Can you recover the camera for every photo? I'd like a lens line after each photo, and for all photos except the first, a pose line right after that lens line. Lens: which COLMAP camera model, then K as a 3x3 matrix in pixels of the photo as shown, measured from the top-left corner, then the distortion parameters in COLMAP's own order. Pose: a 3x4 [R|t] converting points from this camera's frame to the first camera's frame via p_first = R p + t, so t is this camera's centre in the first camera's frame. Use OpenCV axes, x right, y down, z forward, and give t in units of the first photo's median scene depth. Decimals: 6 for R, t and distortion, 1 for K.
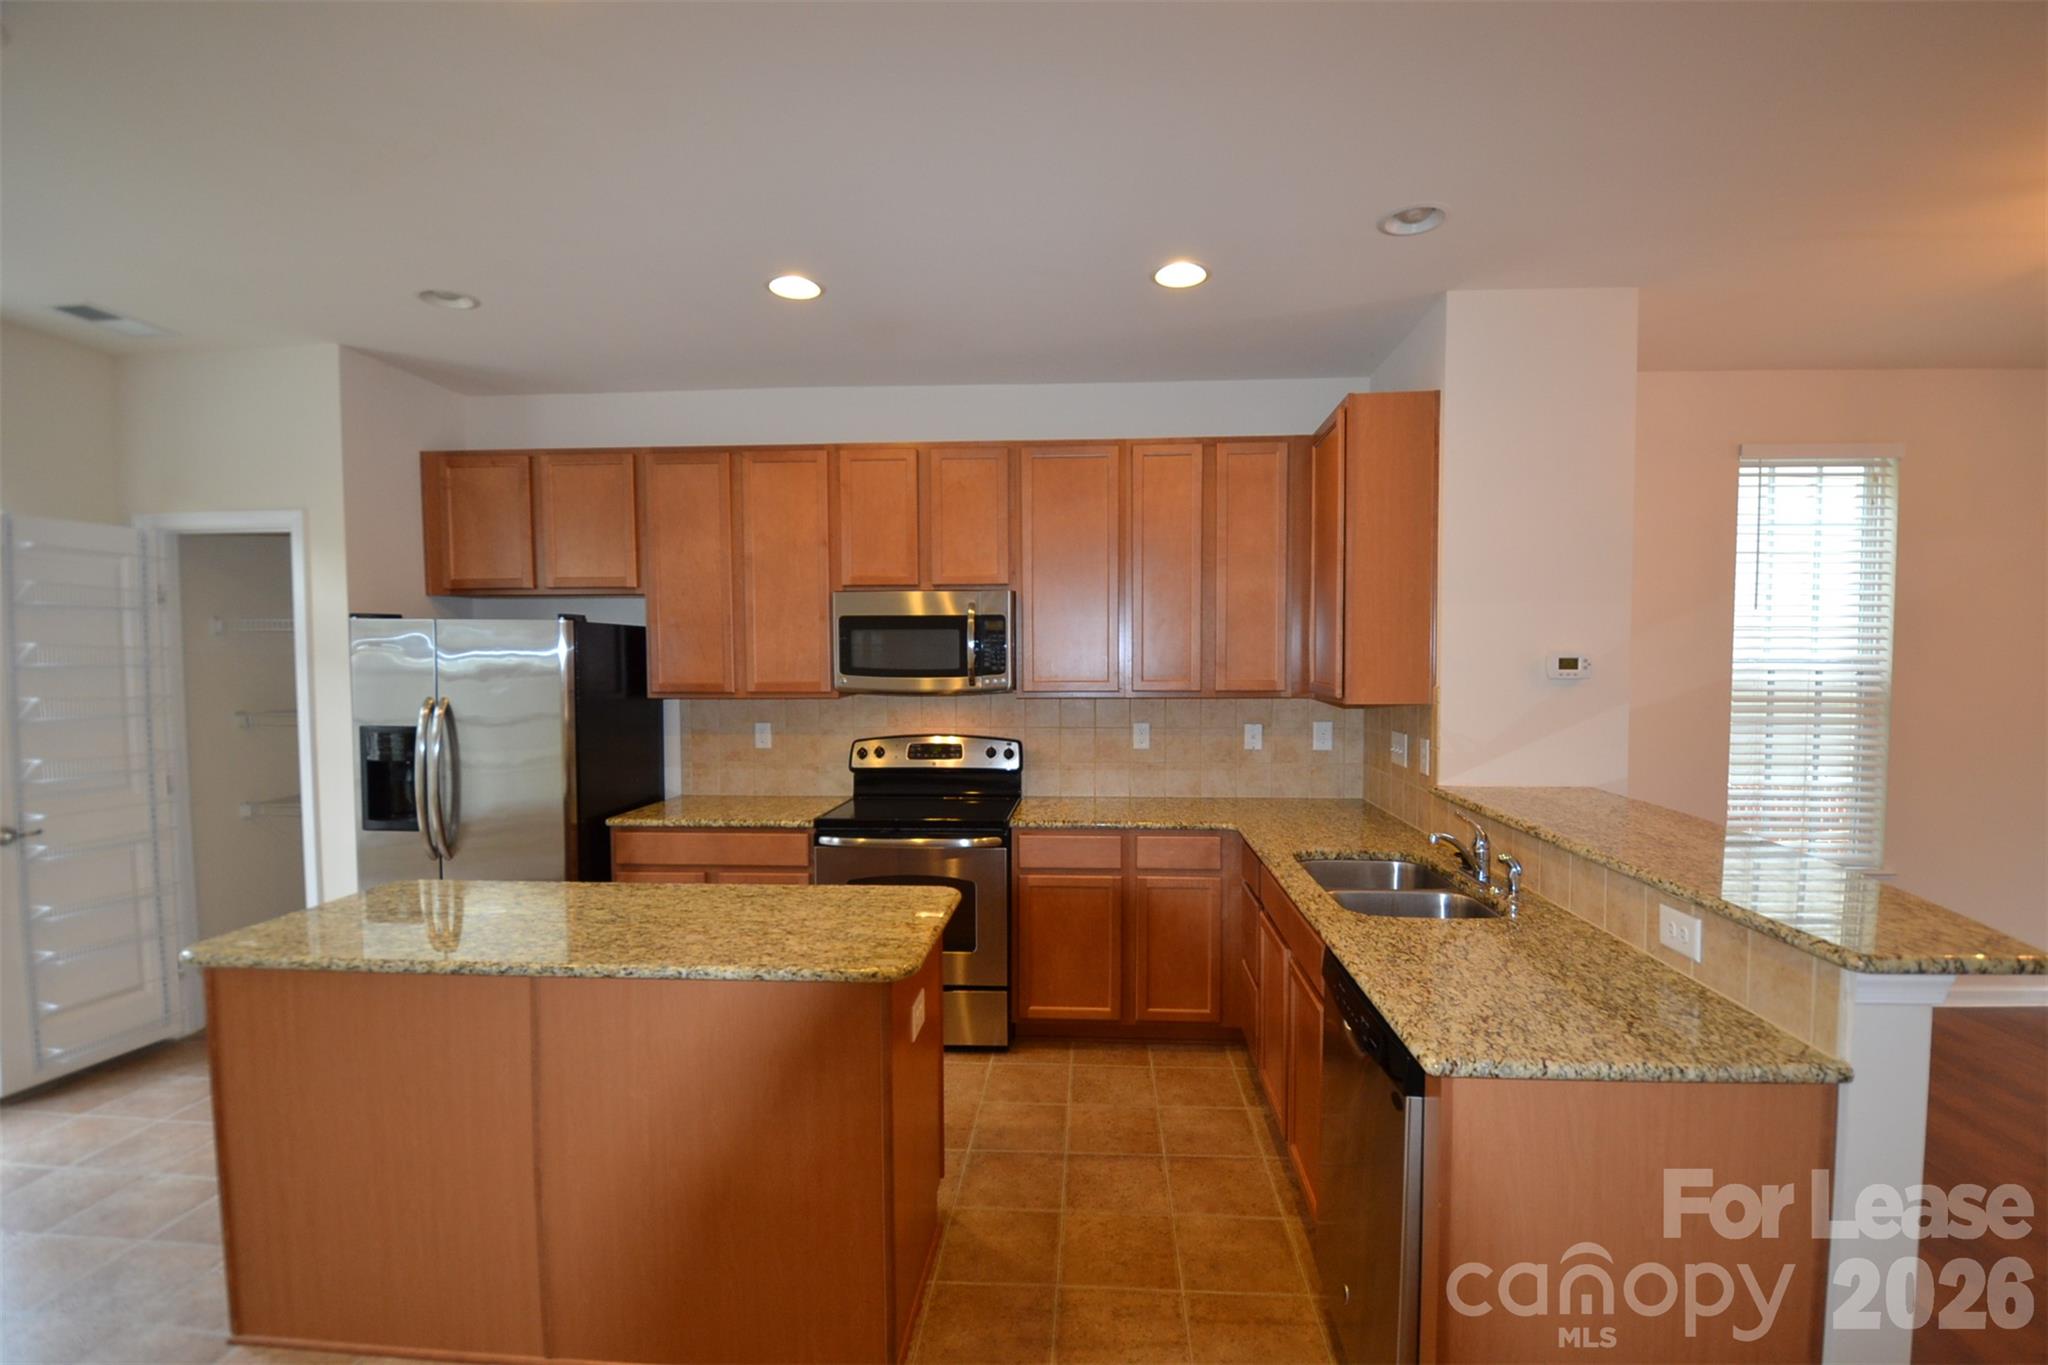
lens RADIAL K [[924.1, 0, 1032.8], [0, 924.1, 692.3], [0, 0, 1]] dist [0.000255, -0.000097]
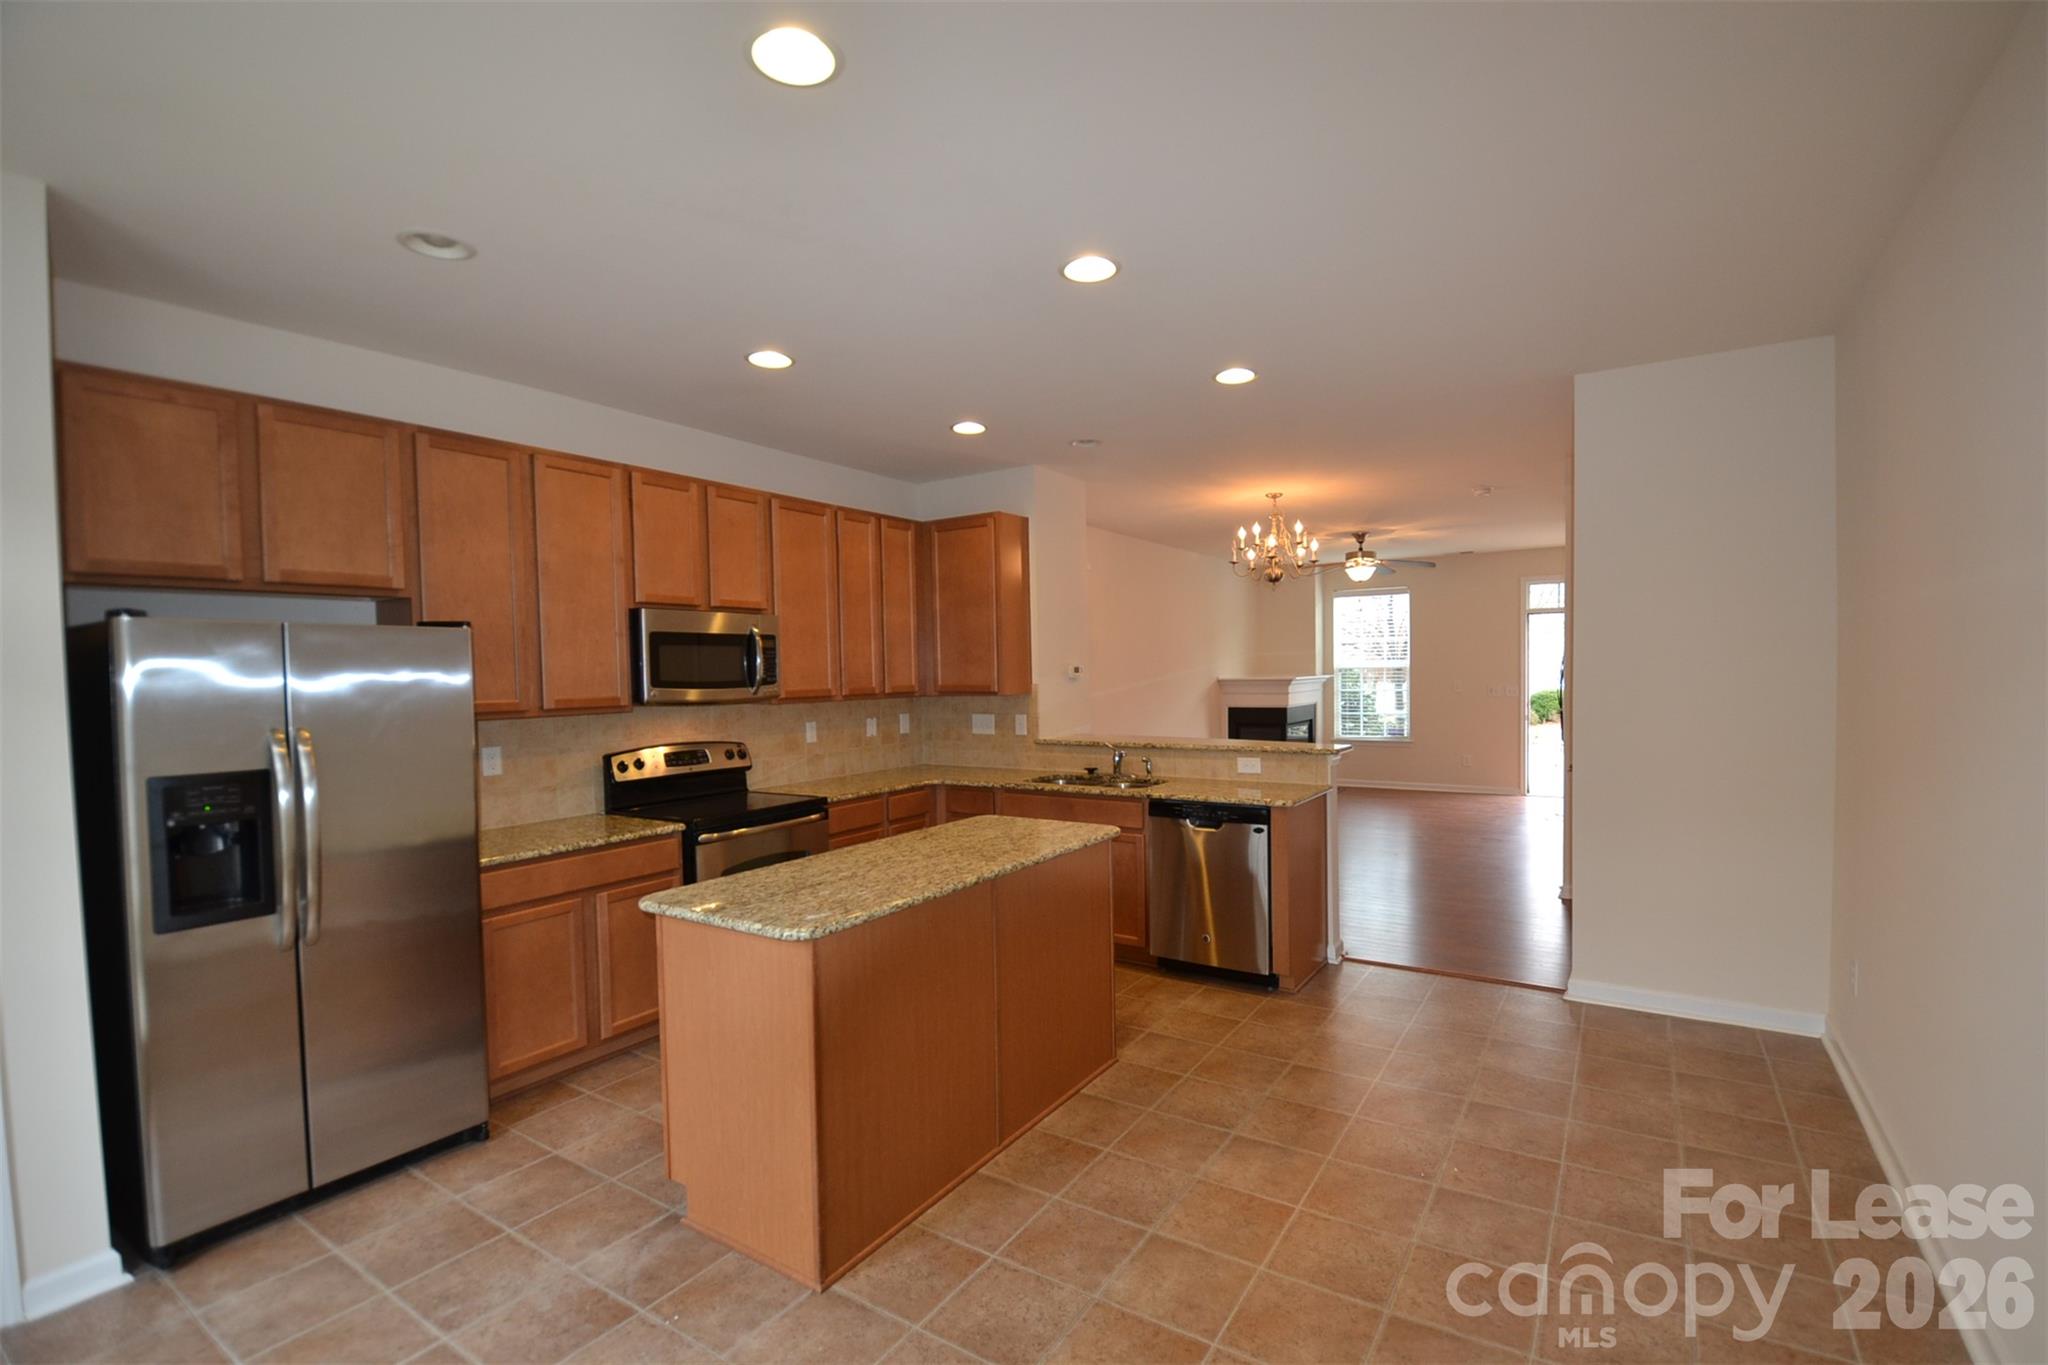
lens RADIAL K [[924.1, 0, 1032.8], [0, 924.1, 692.3], [0, 0, 1]] dist [0.000255, -0.000097]
pose [[0.487655, -0.027054, 0.872617, -0.907194], [0.049699, 0.998759, 0.003191, 0.003762], [-0.871621, 0.041813, 0.488394, 0.114173]]
